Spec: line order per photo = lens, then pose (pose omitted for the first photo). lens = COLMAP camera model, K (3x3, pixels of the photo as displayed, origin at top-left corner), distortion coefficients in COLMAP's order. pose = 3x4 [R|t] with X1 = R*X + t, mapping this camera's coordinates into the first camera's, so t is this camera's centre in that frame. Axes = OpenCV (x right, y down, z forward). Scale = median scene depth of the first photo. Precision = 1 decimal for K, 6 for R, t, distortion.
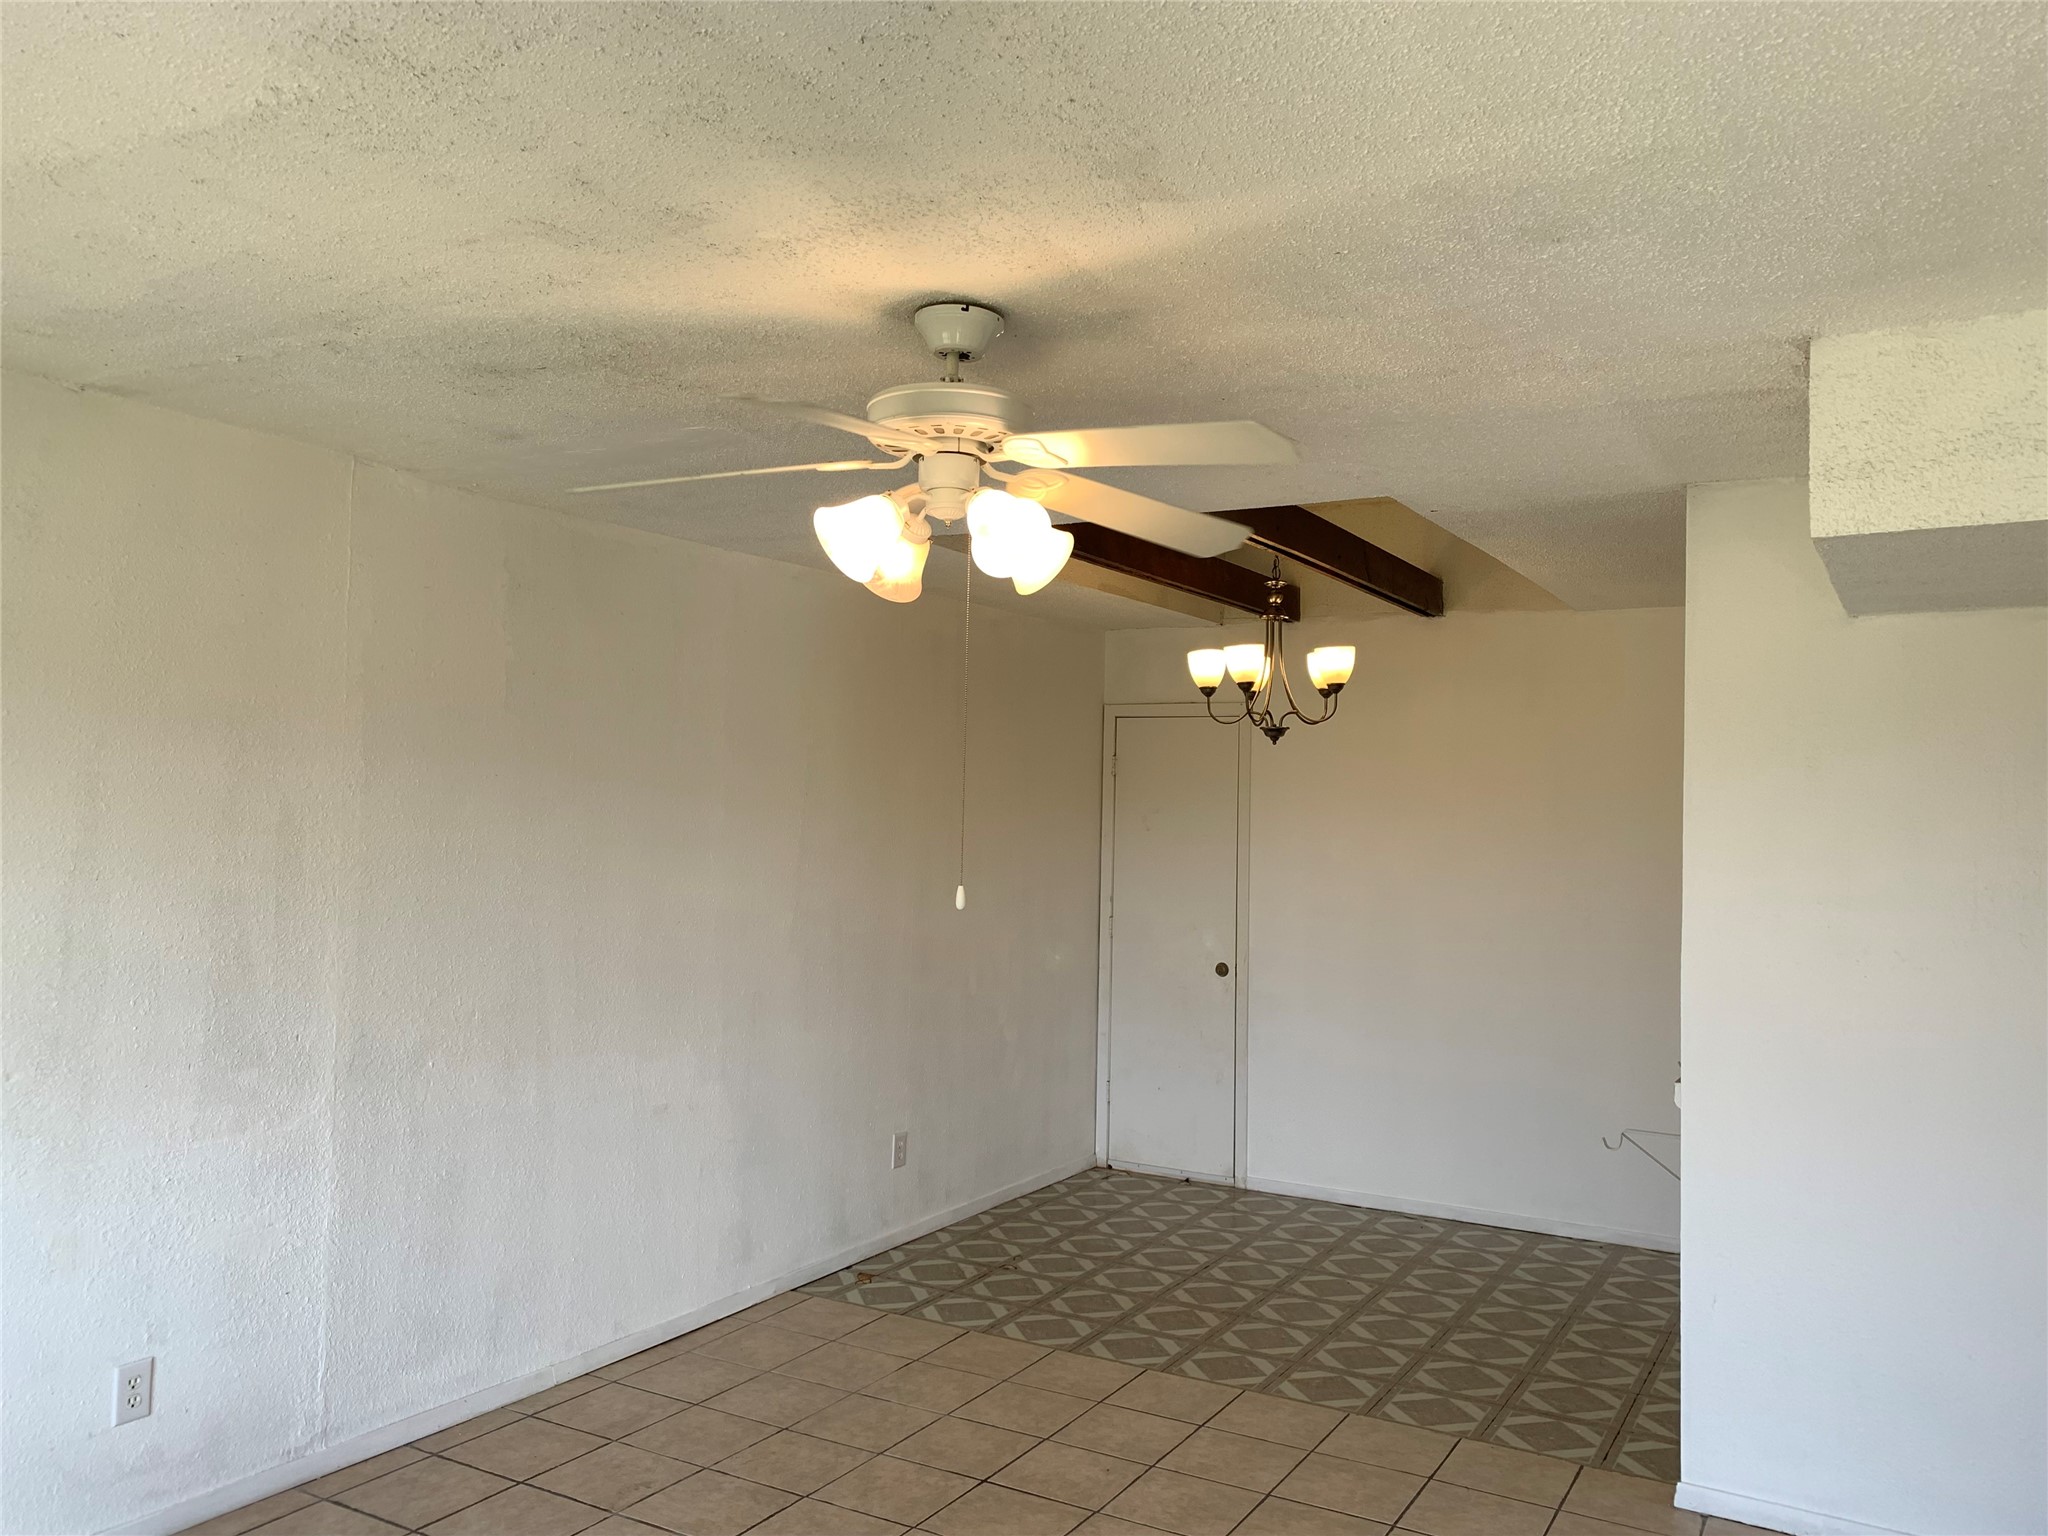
lens RADIAL K [[1568.7, 0, 1022.2], [0, 1568.7, 698.4], [0, 0, 1]] dist [0.046158, -0.040419]
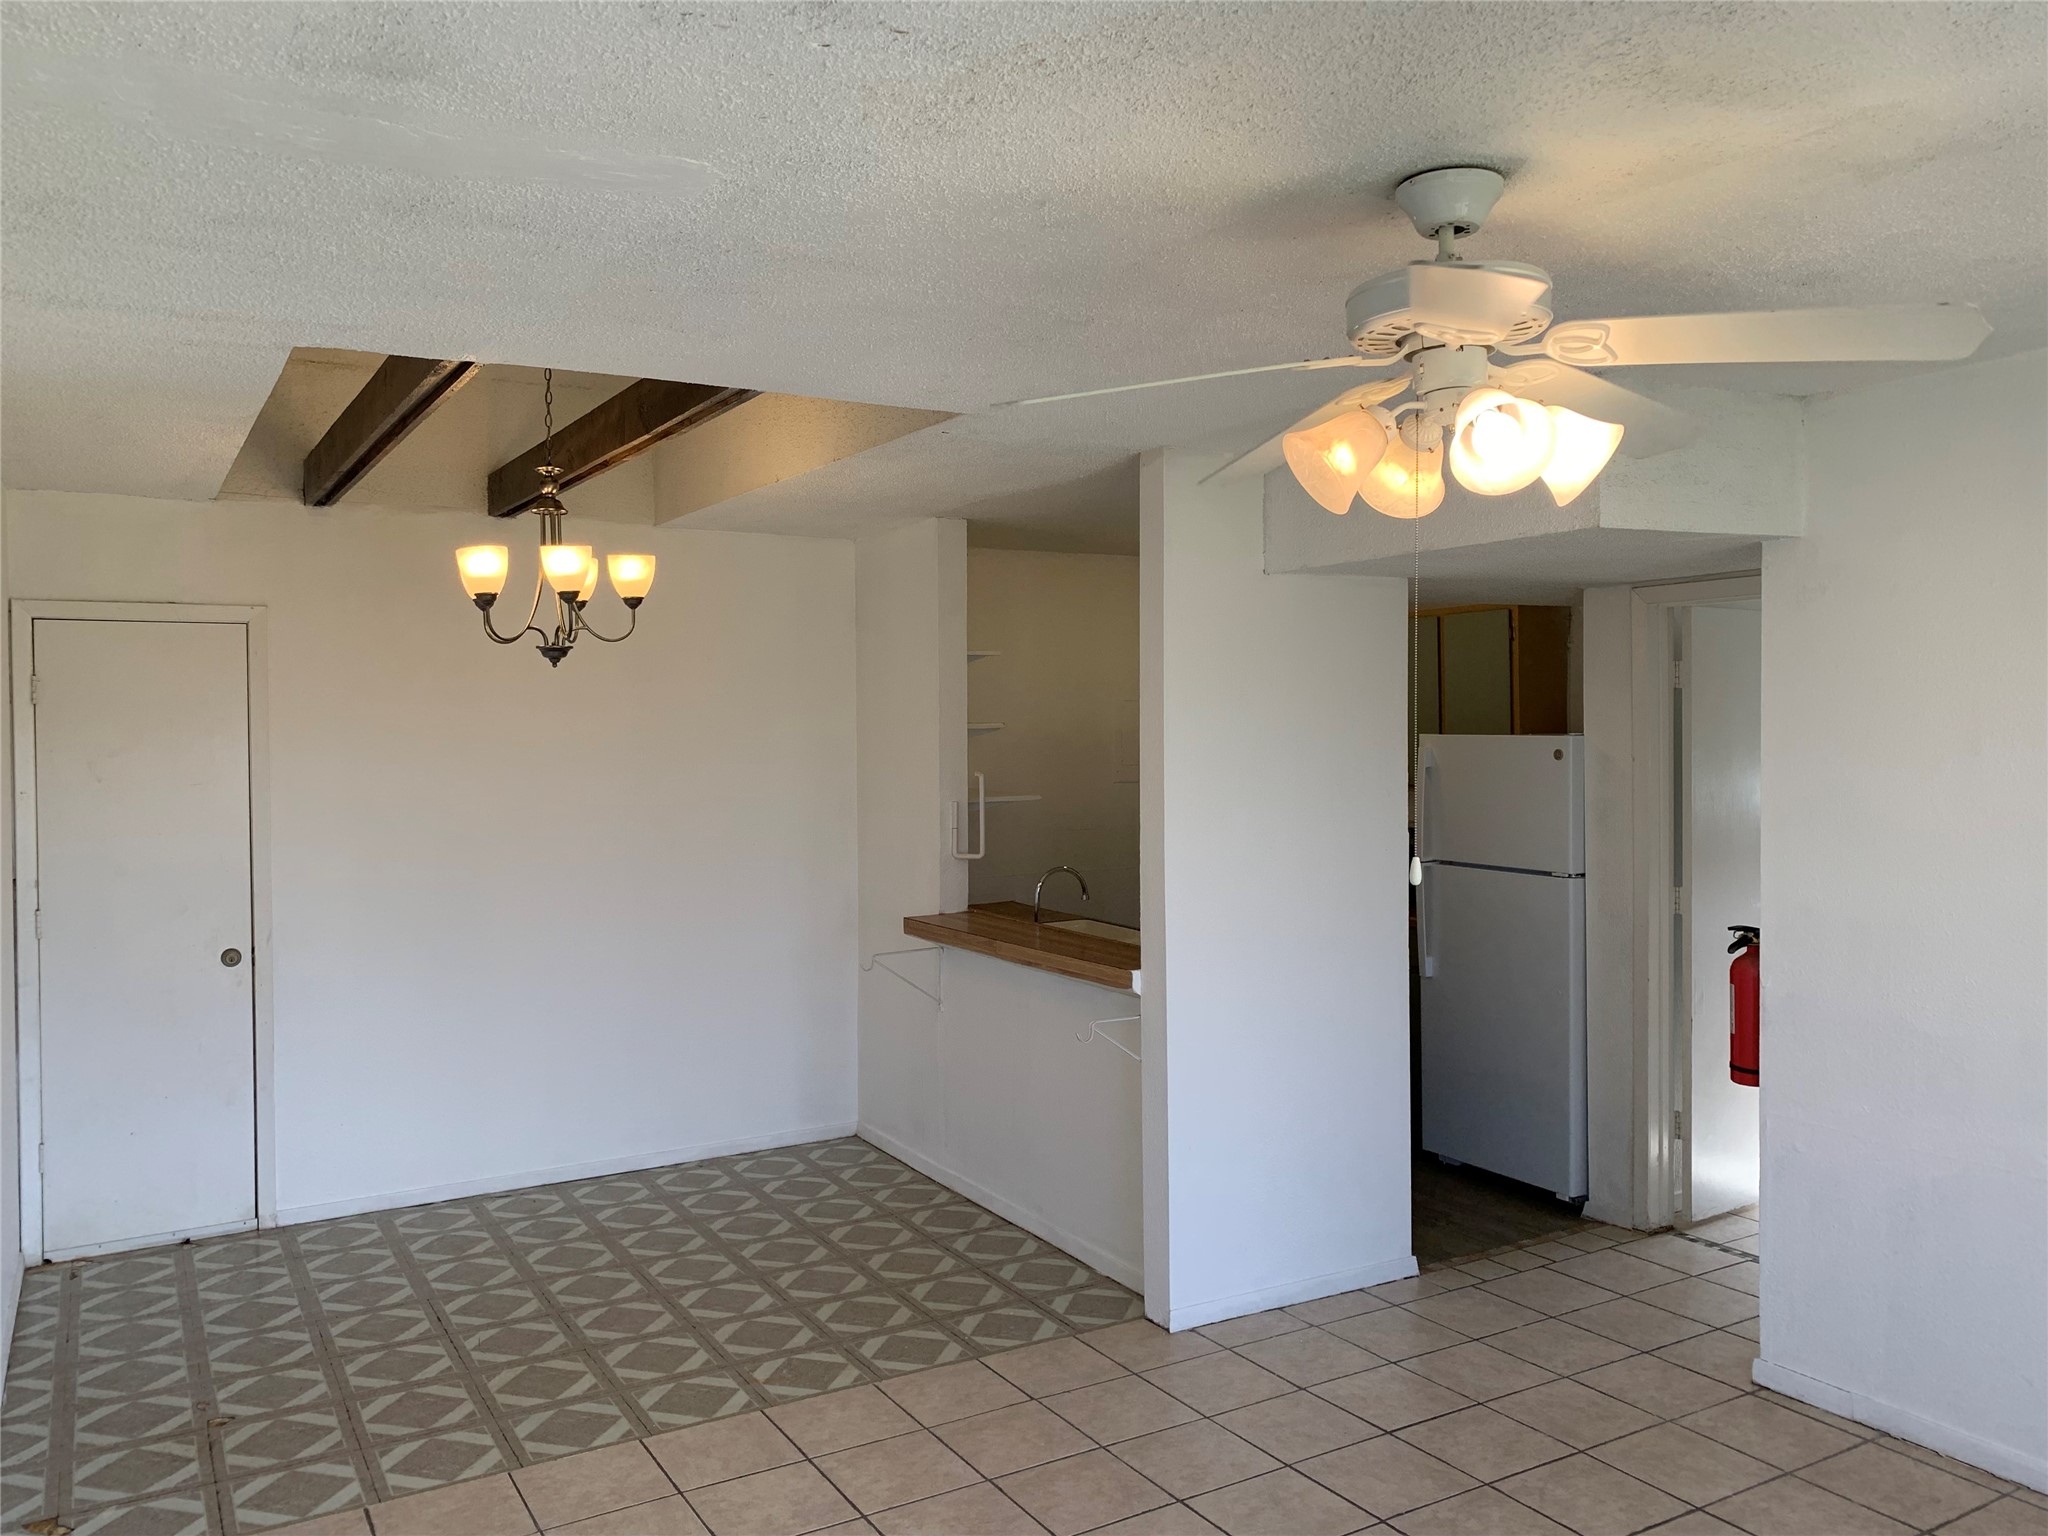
lens RADIAL K [[1568.7, 0, 1006.2], [0, 1568.7, 768.4], [0, 0, 1]] dist [0.046158, -0.040419]
pose [[0.508016, -0.049357, 0.859932, -0.437605], [-0.039000, 0.996015, 0.080207, 0.007060], [-0.860464, -0.074283, 0.504067, 0.391215]]
